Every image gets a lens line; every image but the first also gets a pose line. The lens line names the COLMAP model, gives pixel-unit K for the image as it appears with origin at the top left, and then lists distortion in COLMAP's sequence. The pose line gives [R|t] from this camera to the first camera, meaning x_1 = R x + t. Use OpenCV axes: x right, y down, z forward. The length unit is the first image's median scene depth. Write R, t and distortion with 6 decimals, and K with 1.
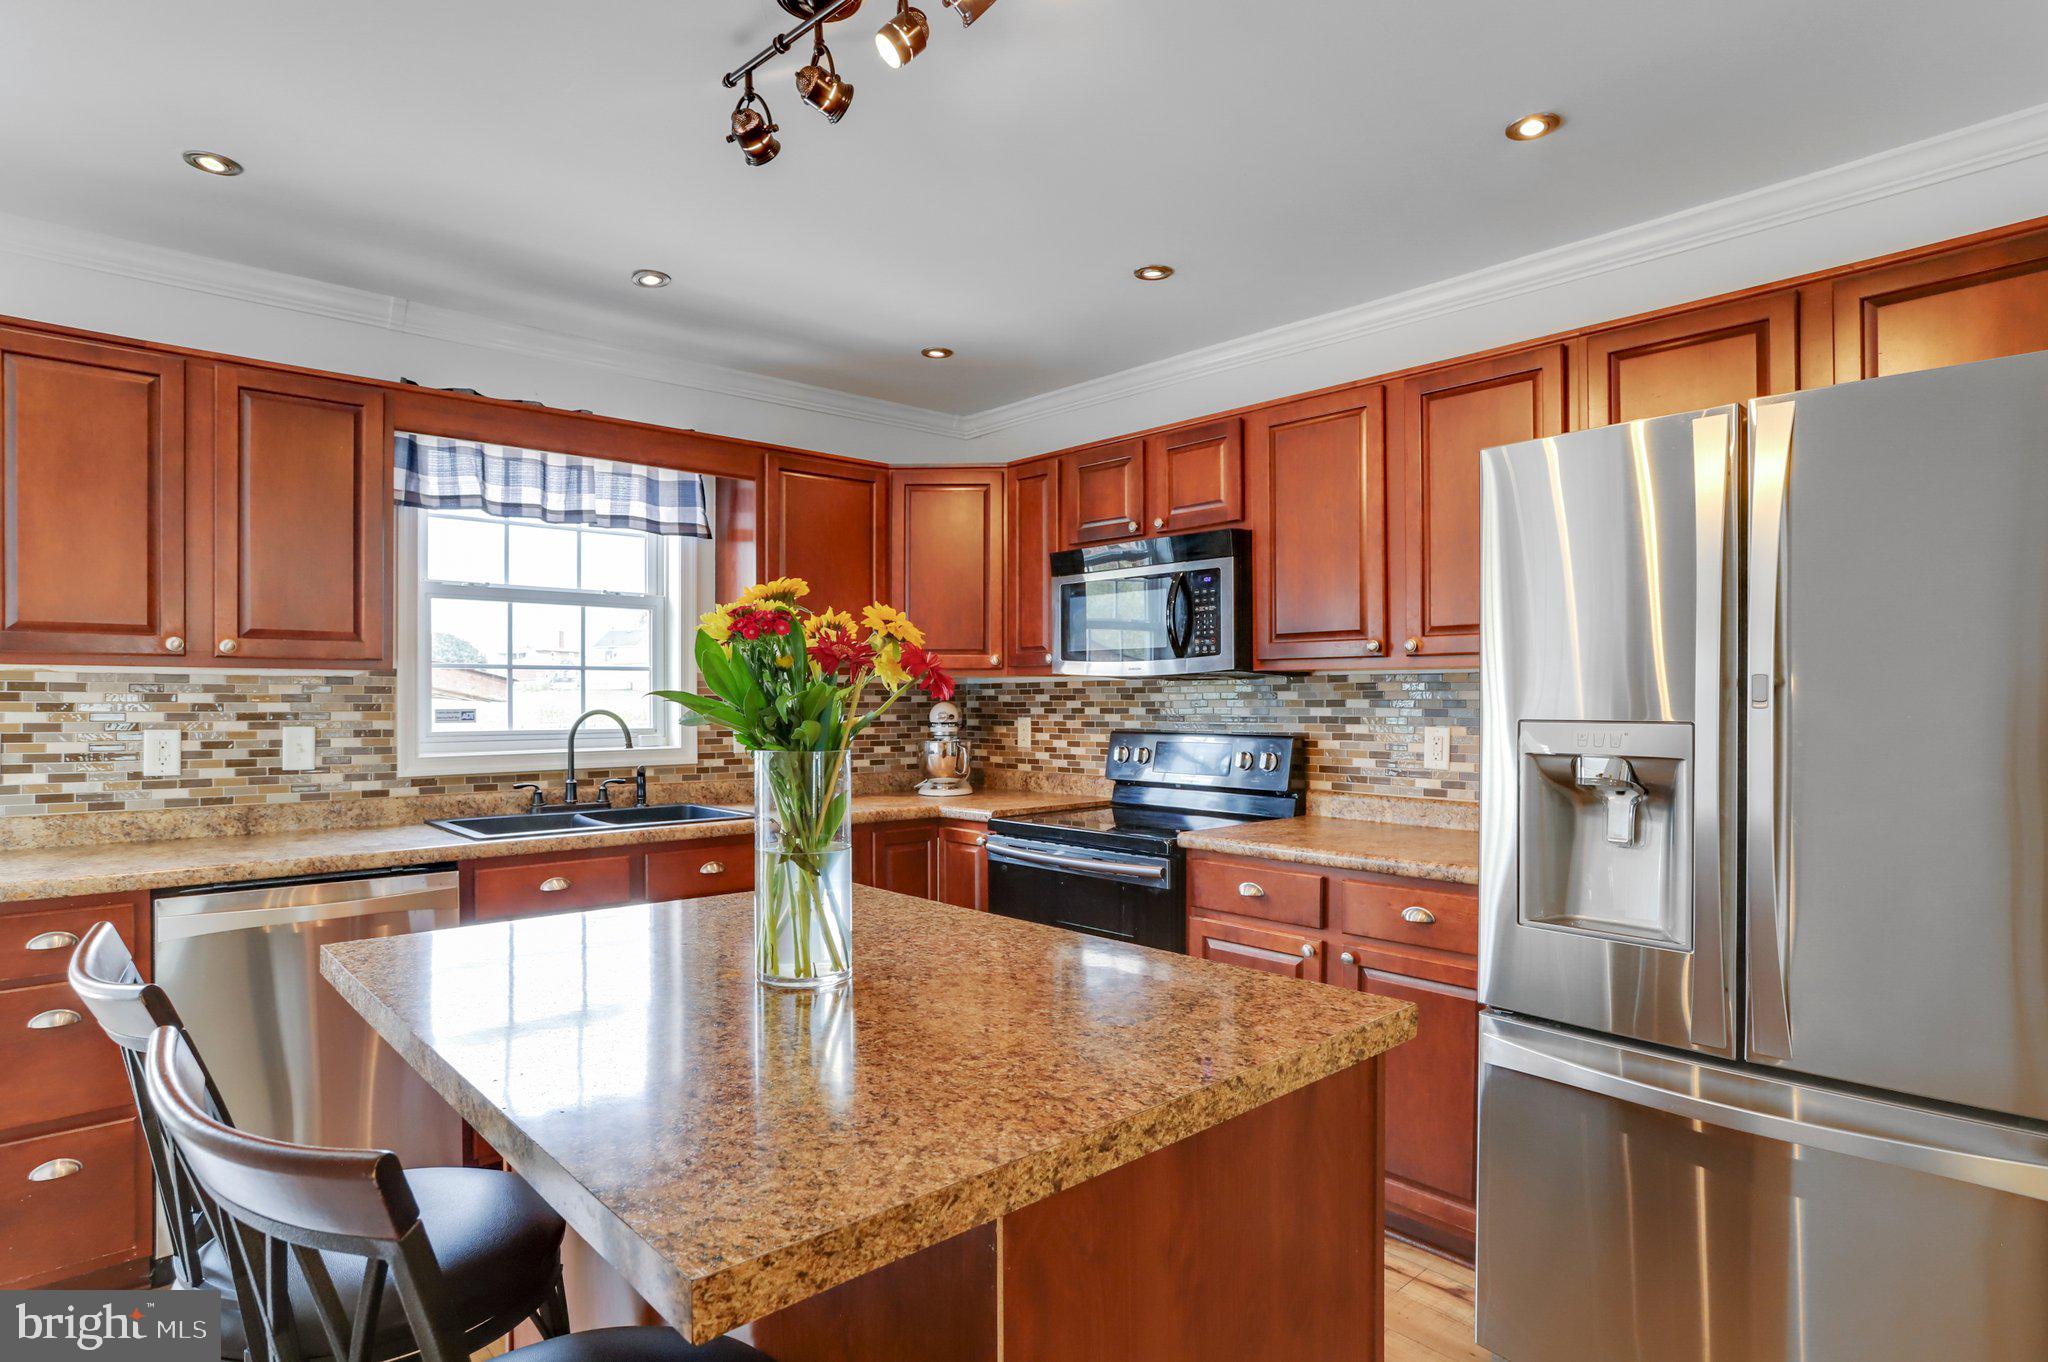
lens RADIAL K [[1100.4, 0, 1018.9], [0, 1100.4, 708.8], [0, 0, 1]] dist [-0.013136, 0.010666]
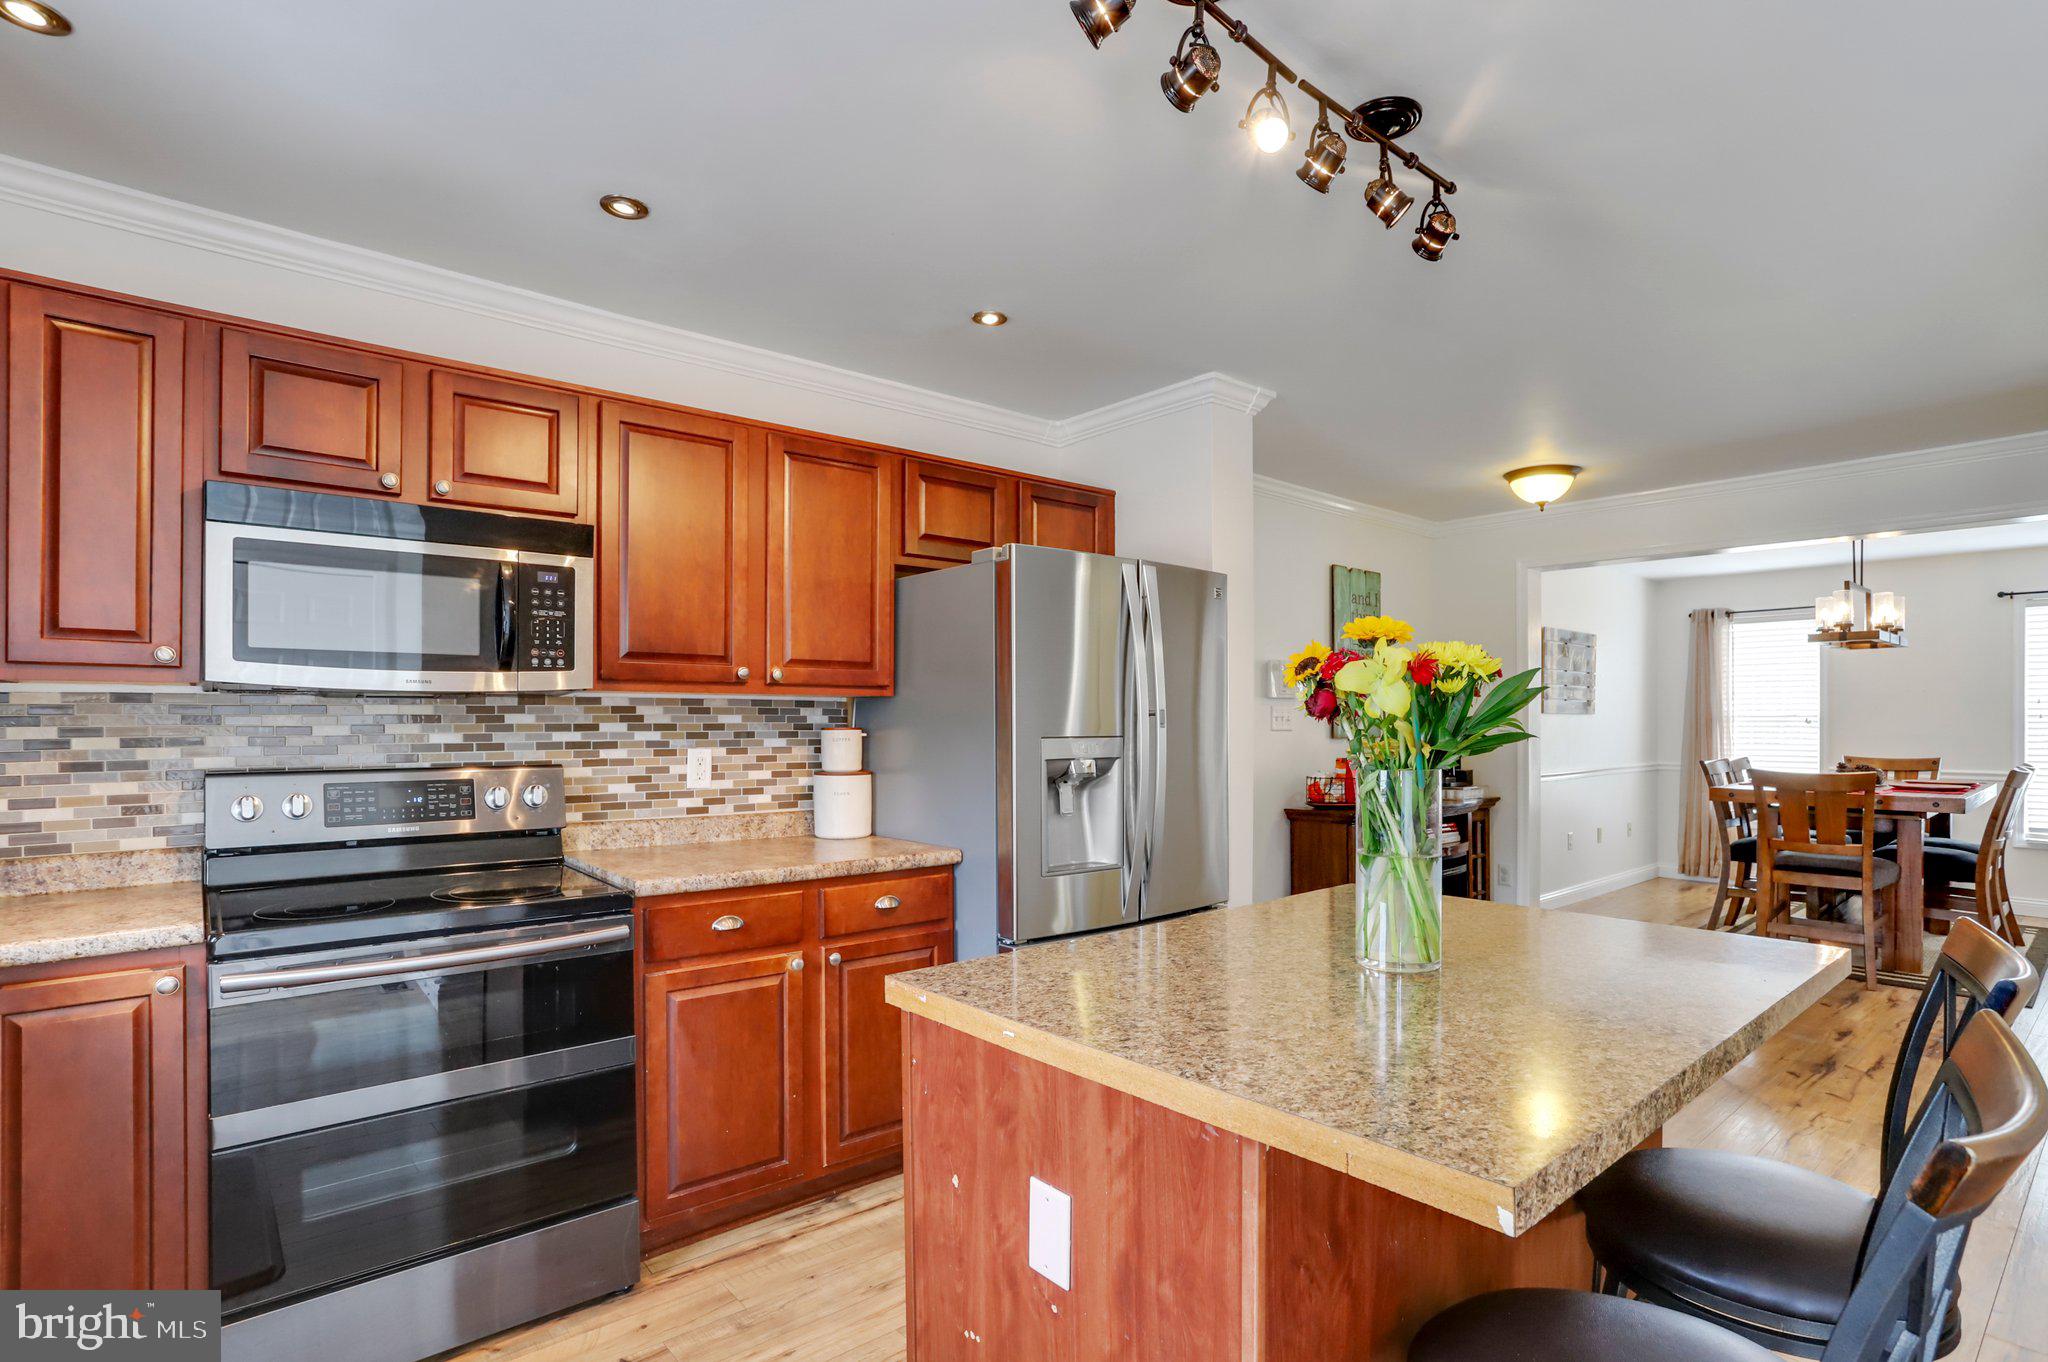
lens RADIAL K [[1019.2, 0, 1034.5], [0, 1019.2, 731.6], [0, 0, 1]] dist [-0.018910, 0.011211]
pose [[0.030864, -0.011114, 0.999462, -0.562729], [0.007377, 0.999913, 0.010891, -0.008277], [-0.999496, 0.007037, 0.030943, 0.597734]]
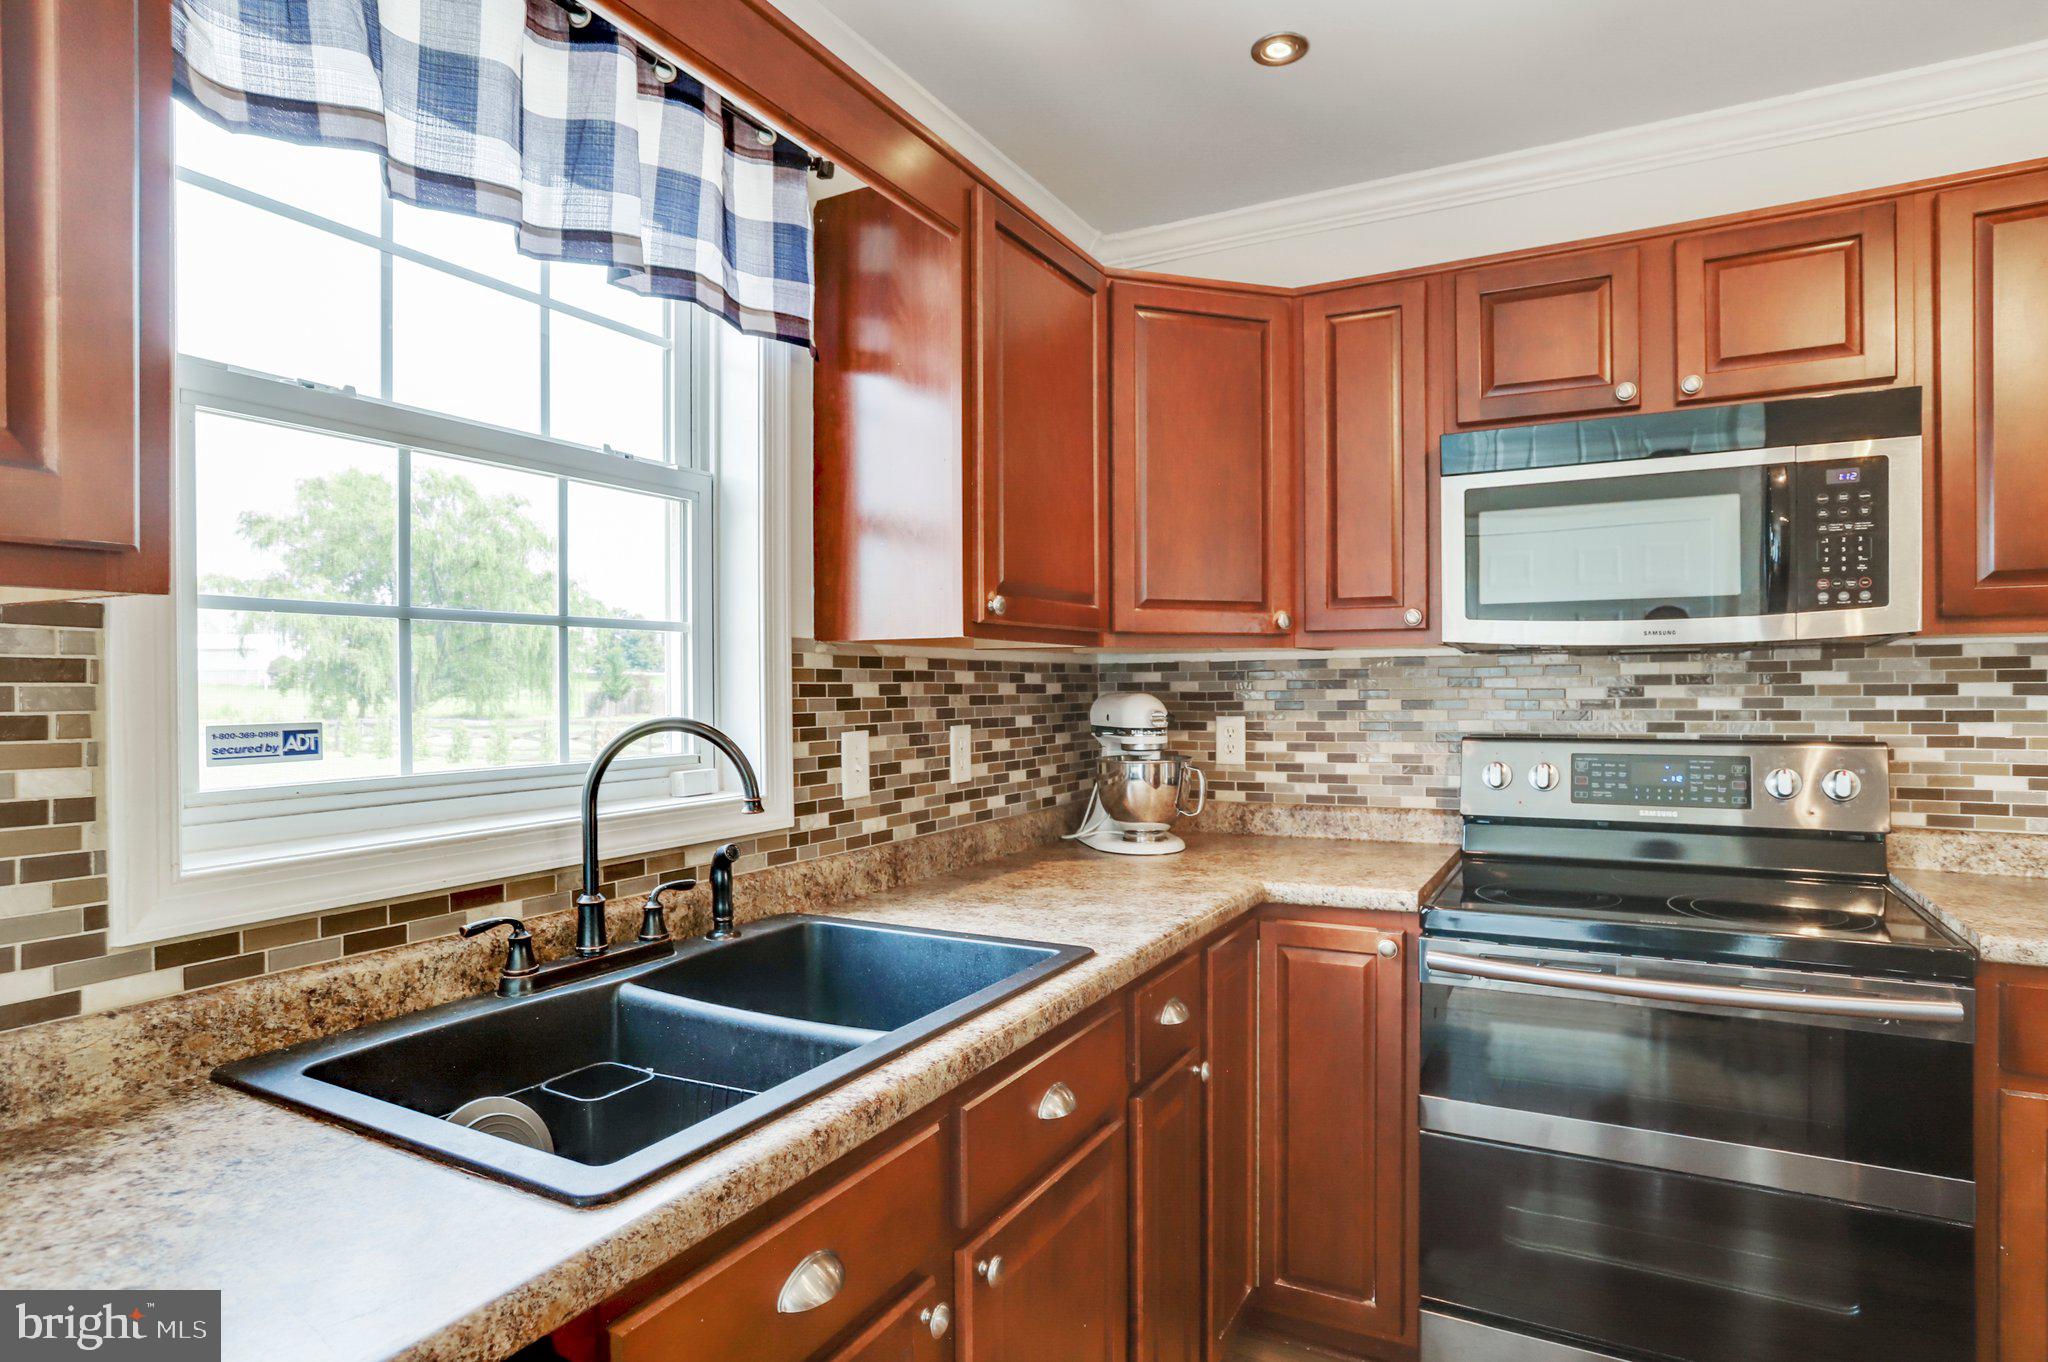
lens RADIAL K [[1100.4, 0, 1044.3], [0, 1100.4, 688.8], [0, 0, 1]] dist [-0.013136, 0.010666]
pose [[0.935520, -0.007587, 0.353192, -0.415502], [0.010348, 0.999929, -0.005930, -0.007036], [-0.353122, 0.009203, 0.935532, 0.594654]]
